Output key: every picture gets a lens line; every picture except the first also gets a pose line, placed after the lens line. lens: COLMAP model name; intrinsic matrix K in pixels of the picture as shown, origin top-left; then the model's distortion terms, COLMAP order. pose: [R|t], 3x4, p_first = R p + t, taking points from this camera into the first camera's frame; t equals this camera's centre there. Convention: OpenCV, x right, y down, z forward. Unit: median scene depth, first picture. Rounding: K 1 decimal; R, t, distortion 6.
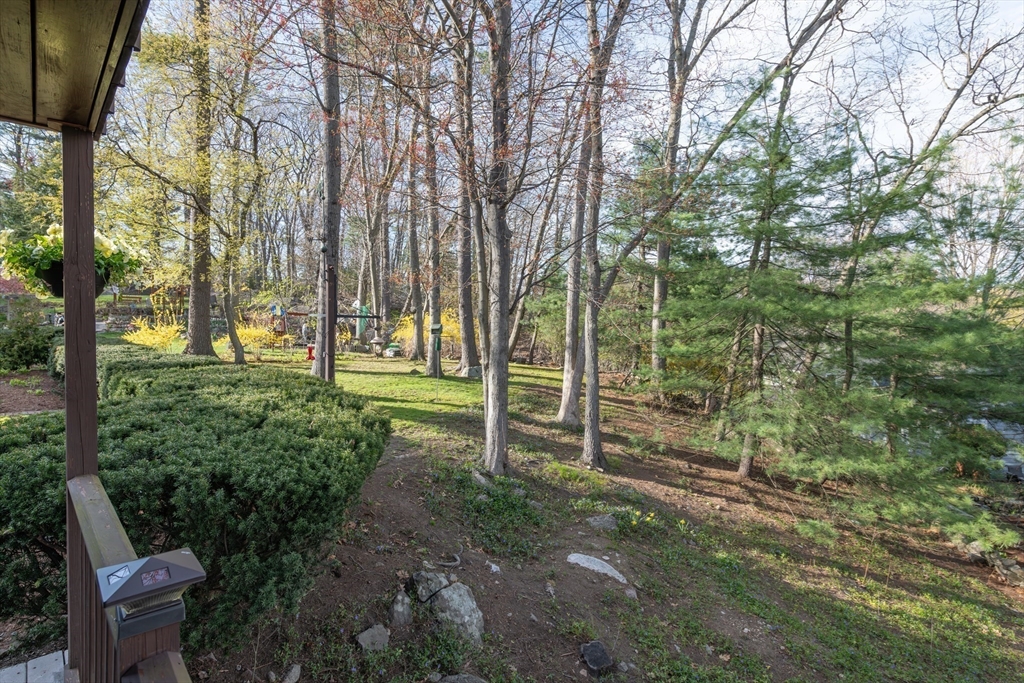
lens RADIAL K [[542.6, 0, 512.0], [0, 542.6, 341.5], [0, 0, 1]] dist [0.004752, 0.000296]
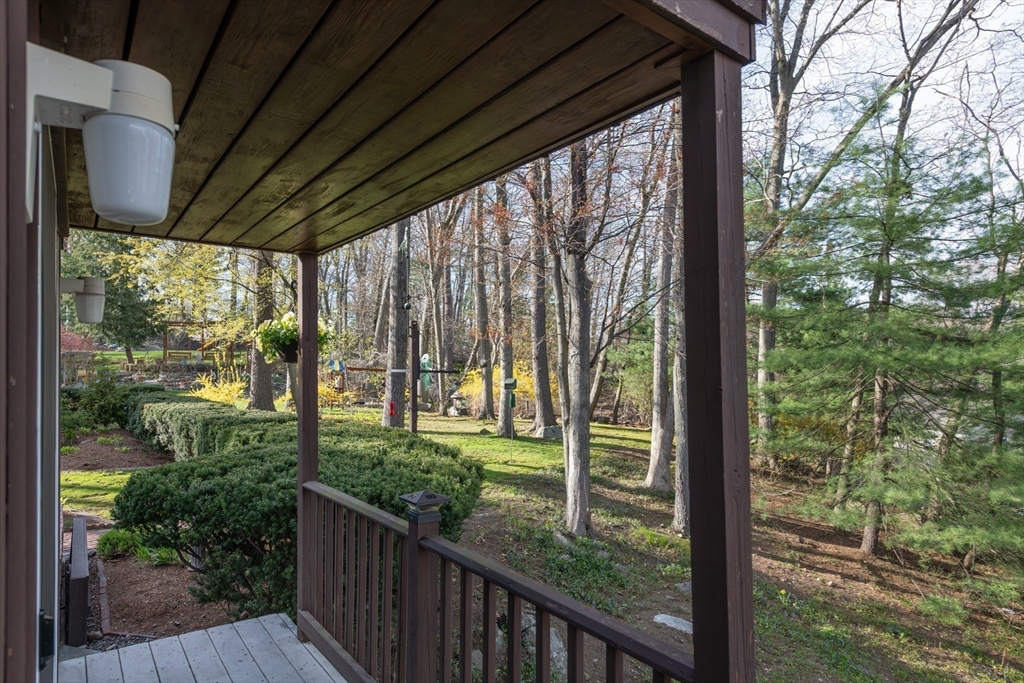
lens RADIAL K [[916.7, 0, 512.0], [0, 916.7, 341.5], [0, 0, 1]] dist [0.043644, -0.012048]
pose [[0.996390, -0.012287, -0.083996, -0.004798], [0.006205, 0.997365, -0.072282, 0.016850], [0.084663, 0.071500, 0.993841, -0.524717]]
